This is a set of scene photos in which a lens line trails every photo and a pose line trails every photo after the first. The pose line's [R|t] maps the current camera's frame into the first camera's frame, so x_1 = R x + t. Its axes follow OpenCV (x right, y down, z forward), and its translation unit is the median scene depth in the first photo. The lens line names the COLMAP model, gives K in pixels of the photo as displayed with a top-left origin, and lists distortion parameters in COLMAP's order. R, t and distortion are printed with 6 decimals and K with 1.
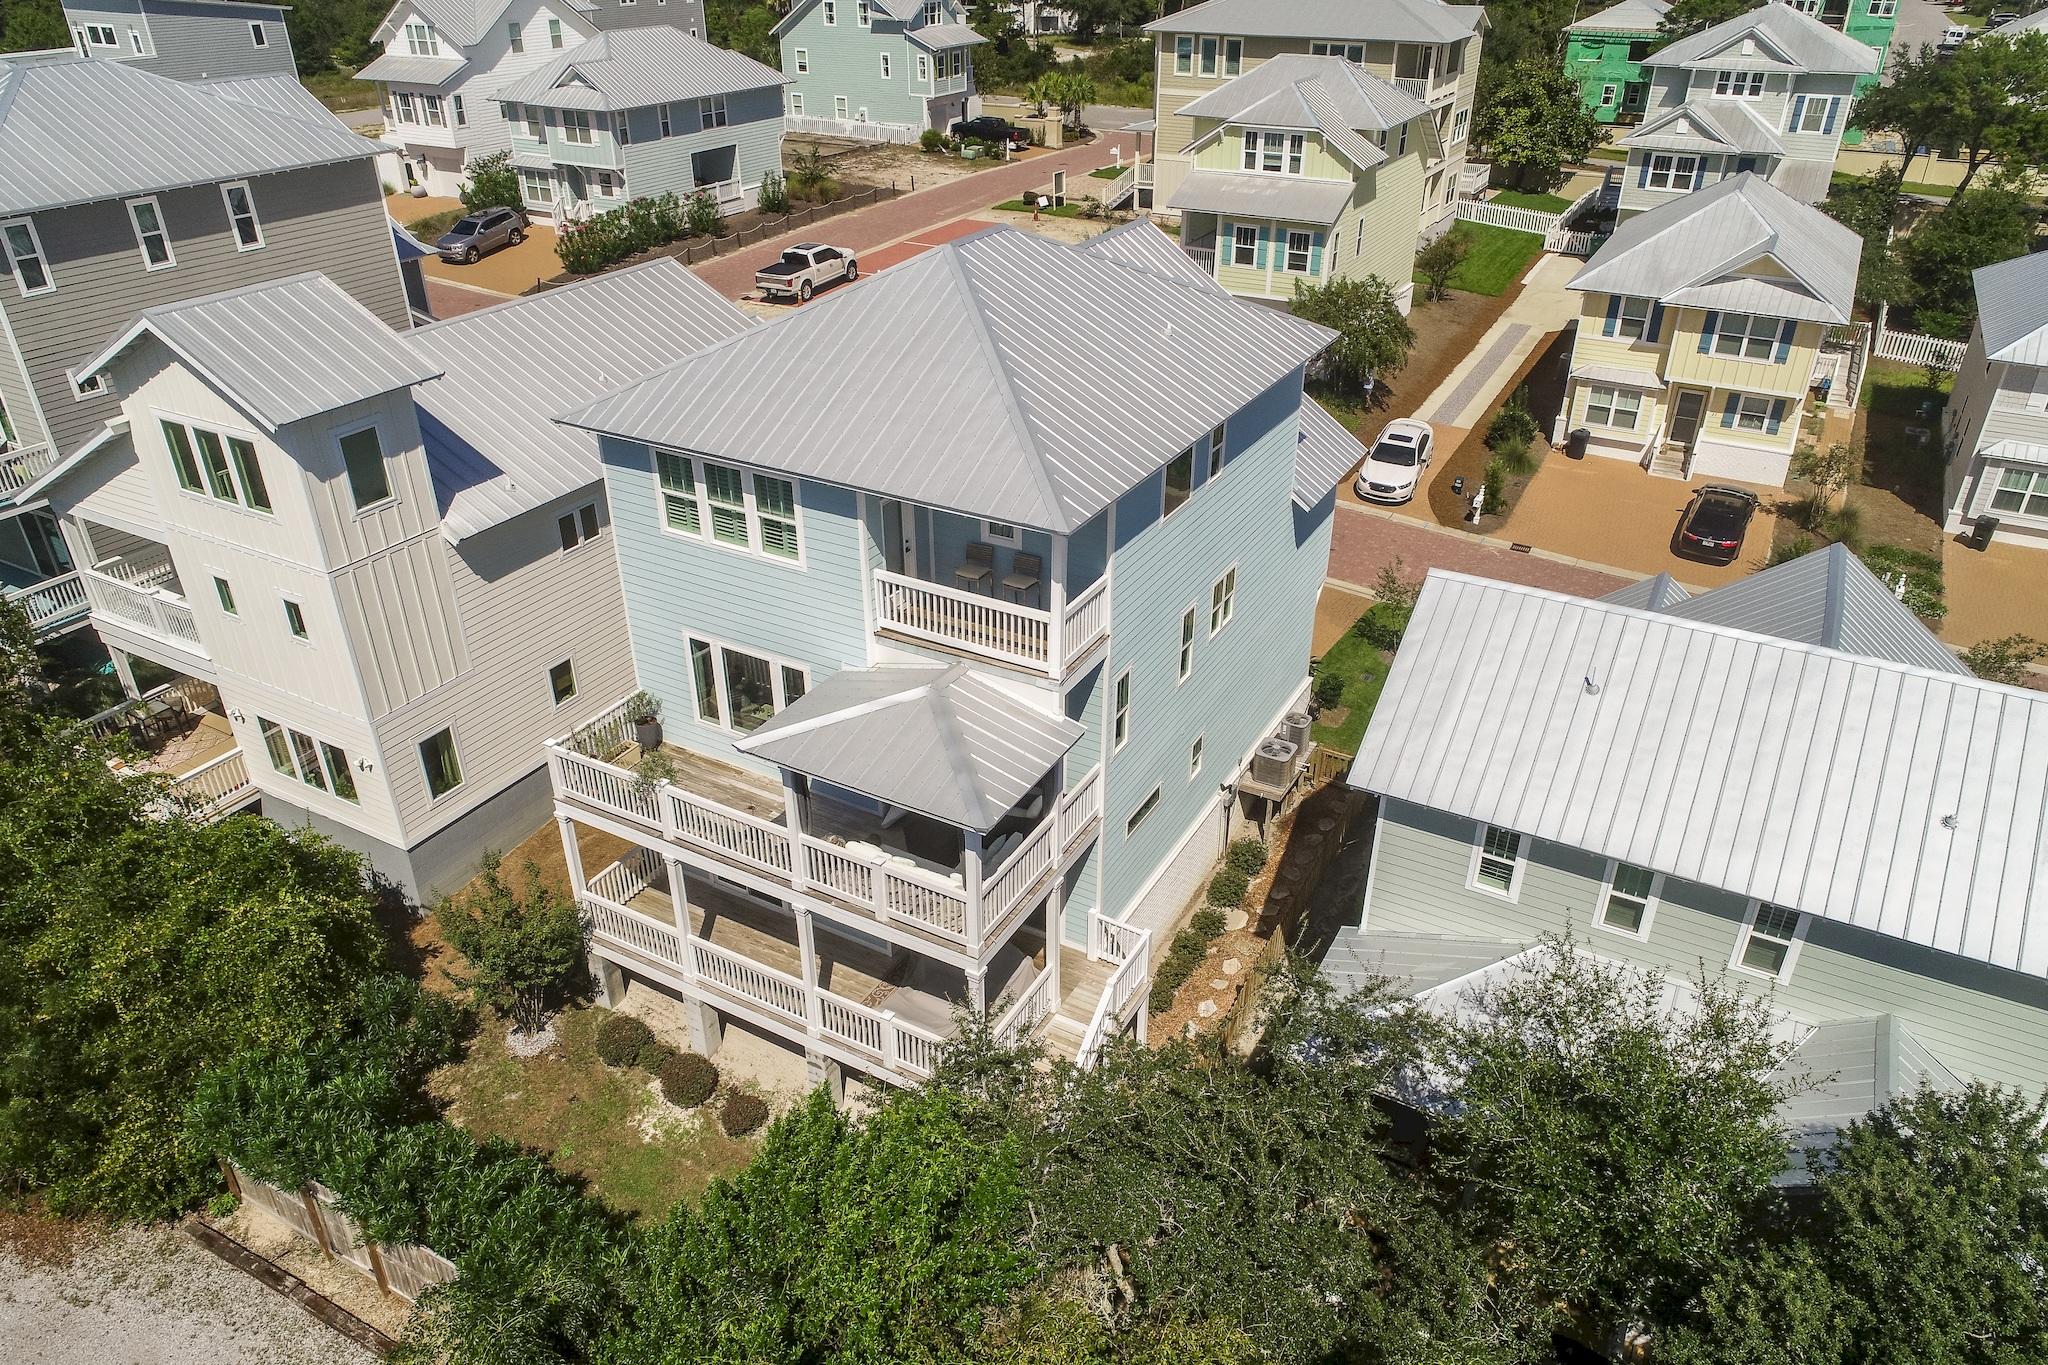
lens RADIAL K [[1371.0, 0, 1024.0], [0, 1371.0, 682.5], [0, 0, 1]] dist [-0.000406, -0.000179]
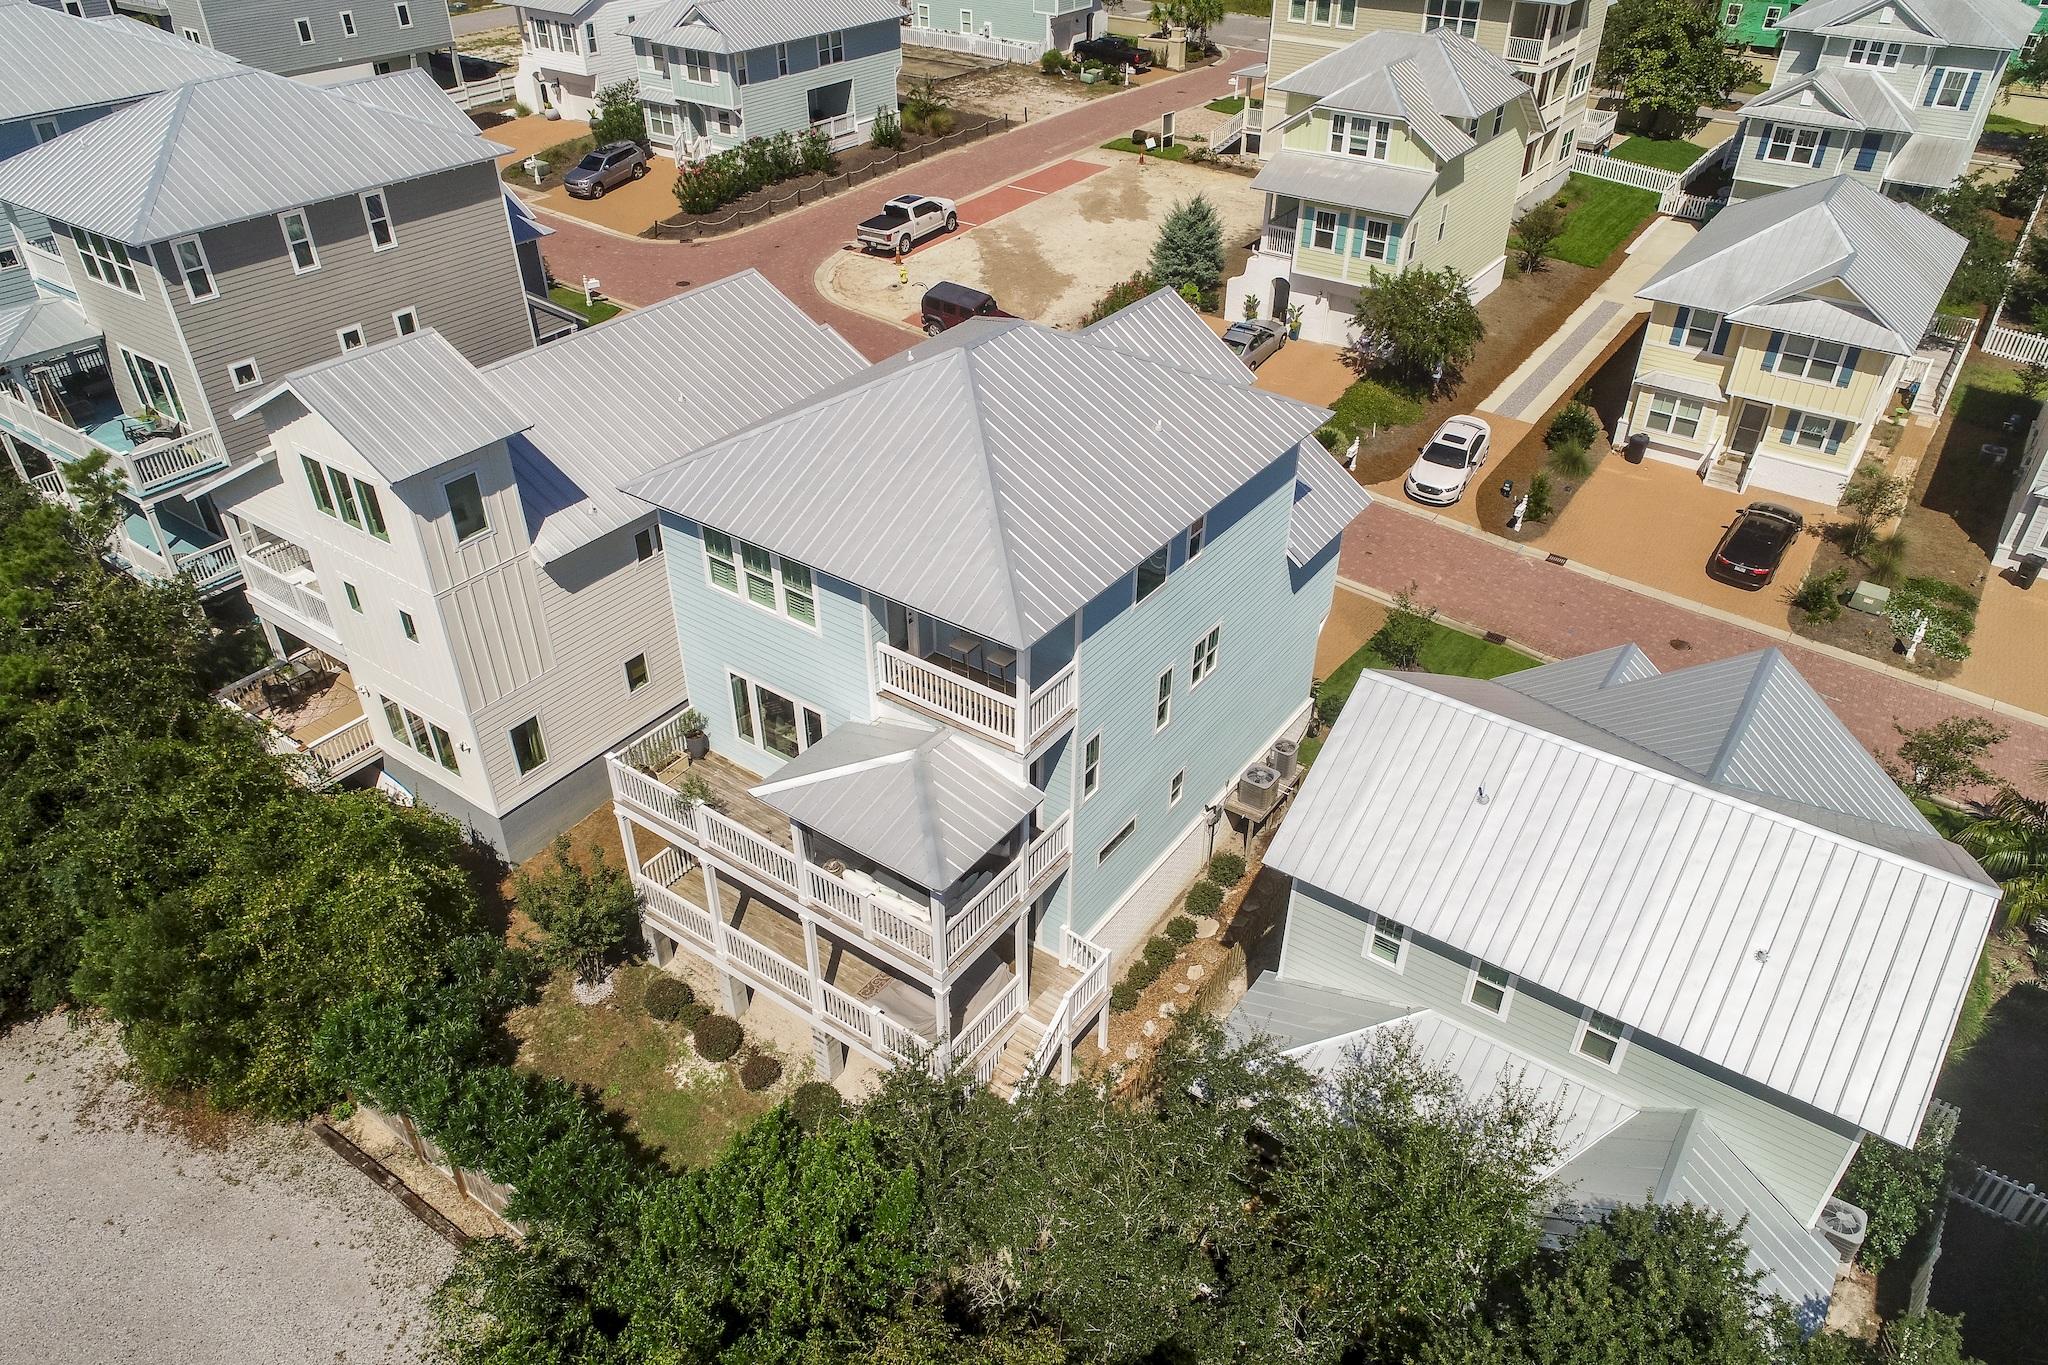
lens RADIAL K [[1371.0, 0, 1024.0], [0, 1371.0, 682.5], [0, 0, 1]] dist [-0.000406, -0.000179]
pose [[0.994254, 0.064393, -0.085514, 0.056878], [-0.056266, 0.993956, 0.094261, -0.080607], [0.091067, -0.088907, 0.991868, -0.072298]]
